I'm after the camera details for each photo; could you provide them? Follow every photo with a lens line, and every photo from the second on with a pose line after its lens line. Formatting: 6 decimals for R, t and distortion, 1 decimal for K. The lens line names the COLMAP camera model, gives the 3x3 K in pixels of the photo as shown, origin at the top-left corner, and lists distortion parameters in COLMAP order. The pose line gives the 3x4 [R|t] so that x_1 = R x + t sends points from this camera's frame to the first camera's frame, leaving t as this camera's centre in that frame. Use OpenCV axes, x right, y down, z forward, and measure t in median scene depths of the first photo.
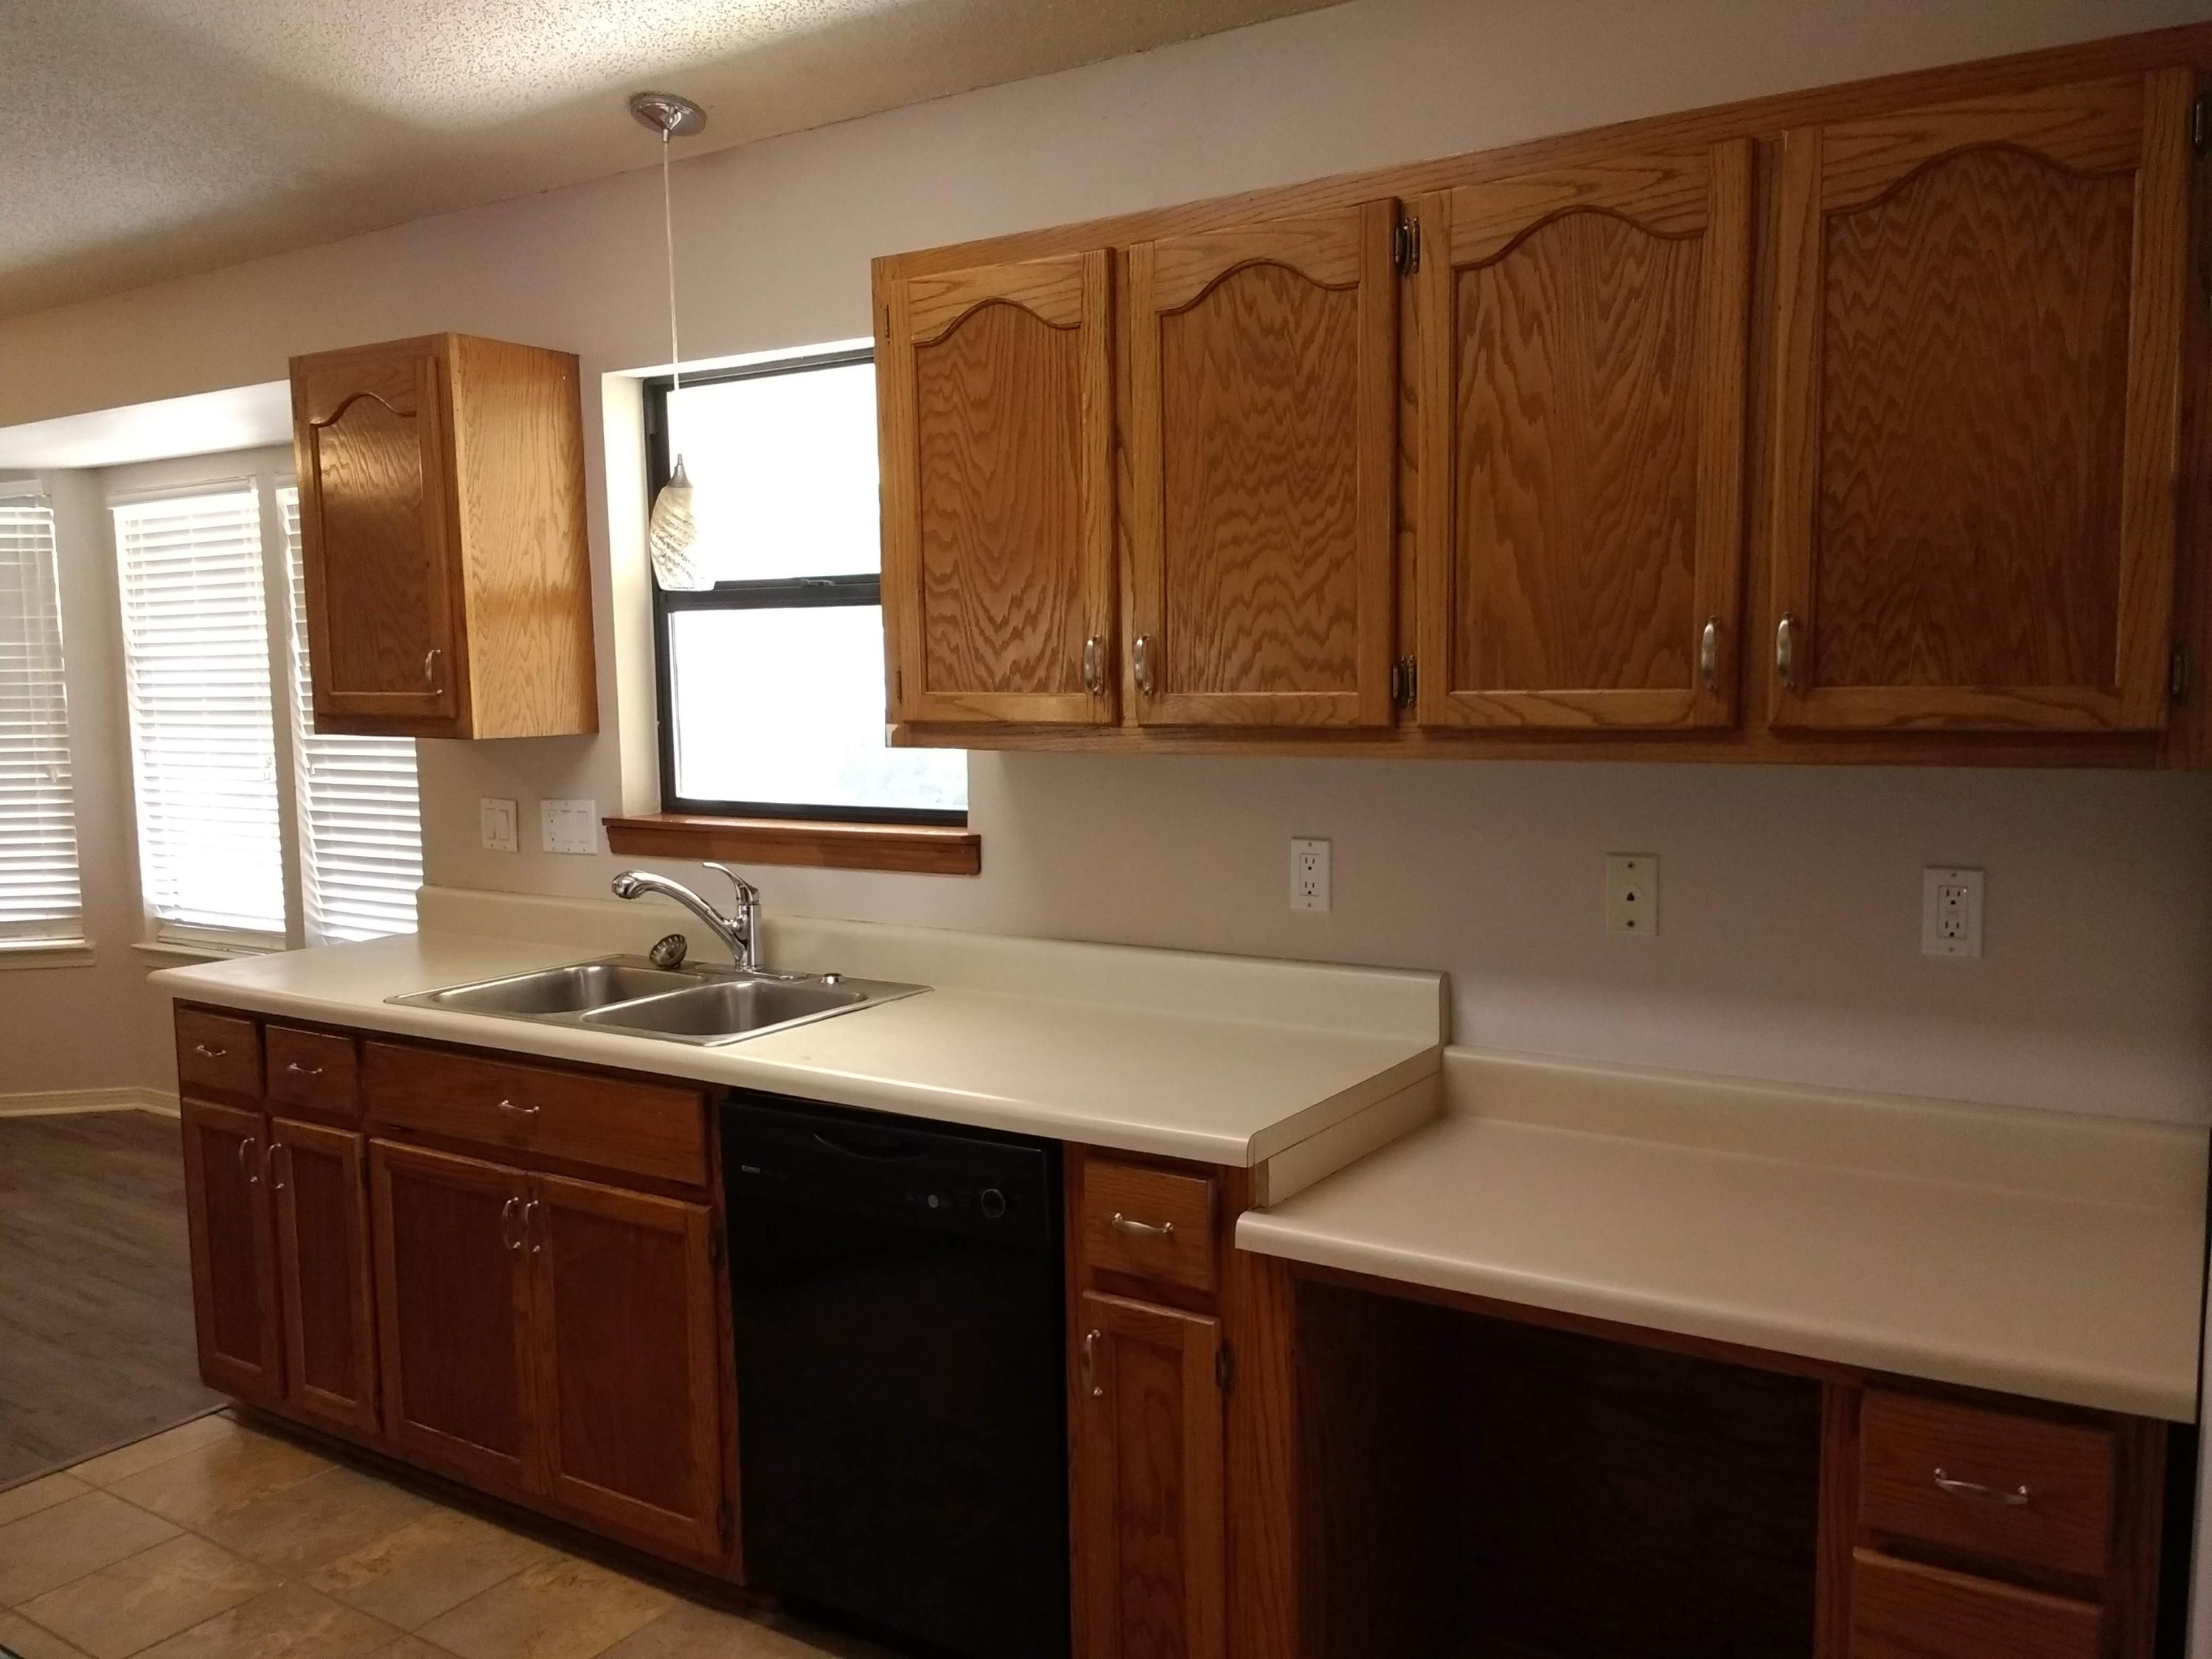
lens RADIAL K [[1738.6, 0, 1094.9], [0, 1738.6, 824.8], [0, 0, 1]] dist [0.100060, -0.136390]
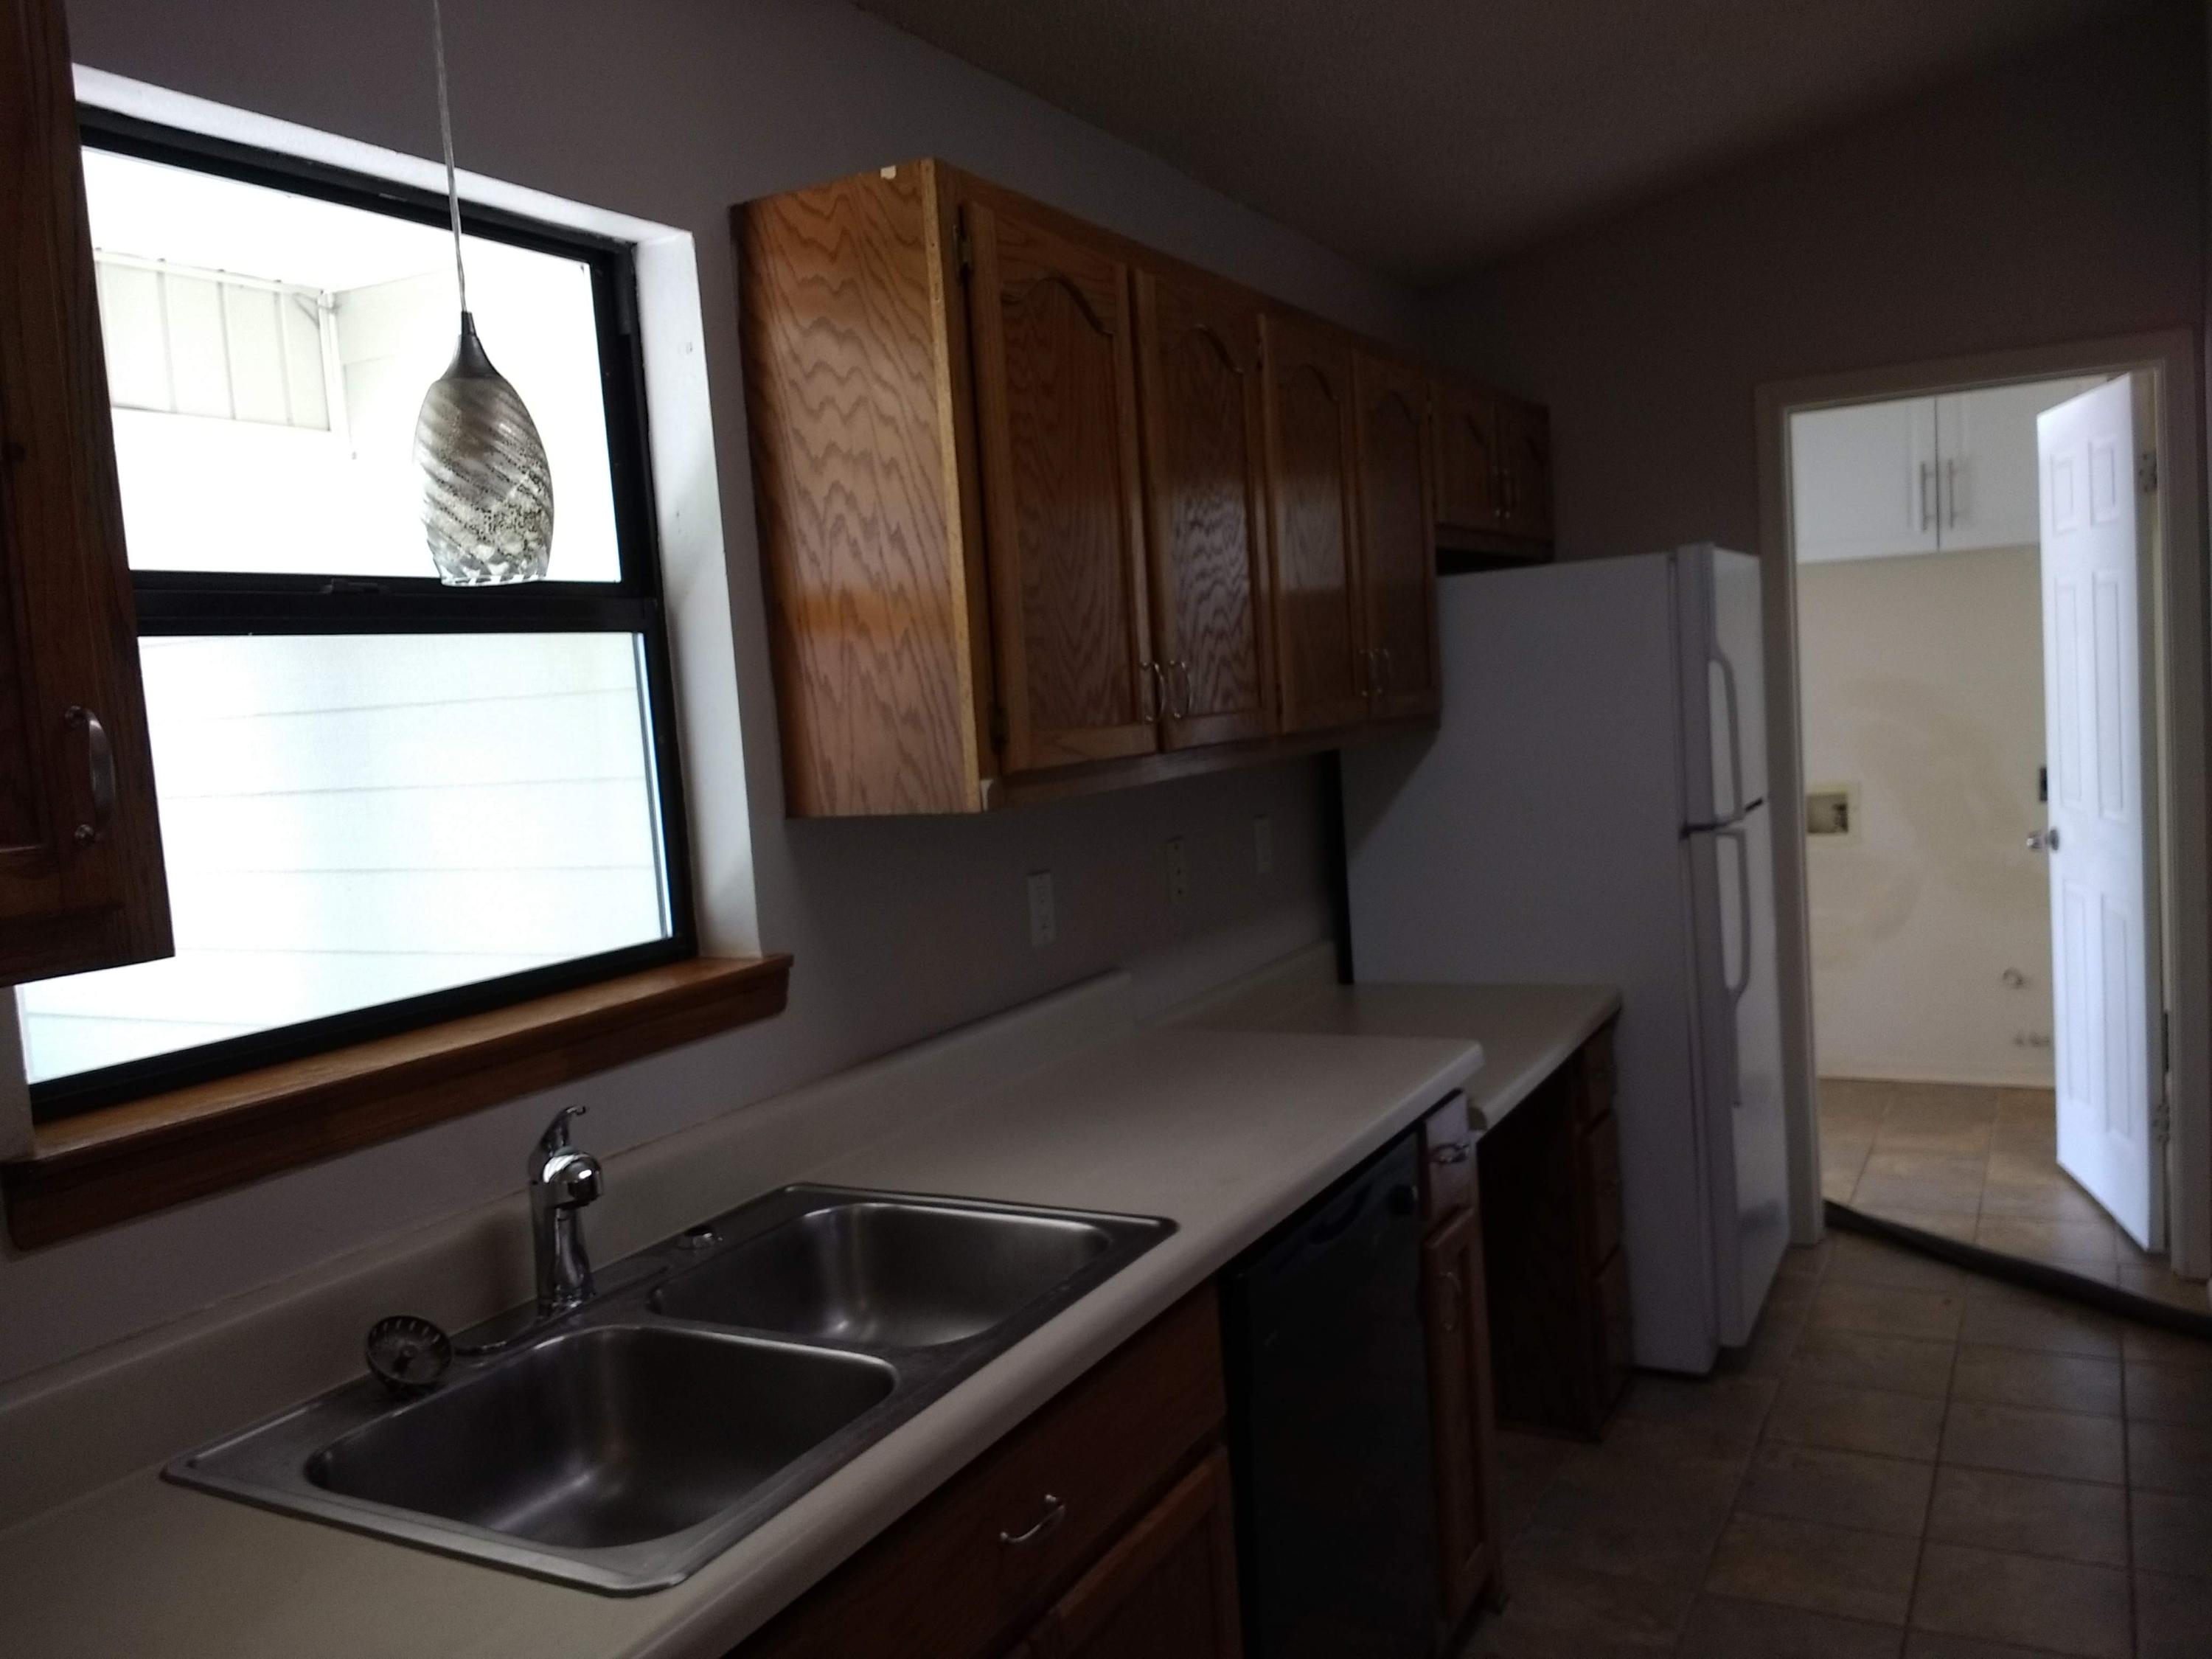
lens RADIAL K [[1738.6, 0, 1094.9], [0, 1738.6, 824.8], [0, 0, 1]] dist [0.100060, -0.136390]
pose [[-0.078072, -0.055097, 0.995424, -0.857121], [0.168175, 0.983435, 0.067623, -0.079953], [-0.982661, 0.172684, -0.067512, 0.993069]]
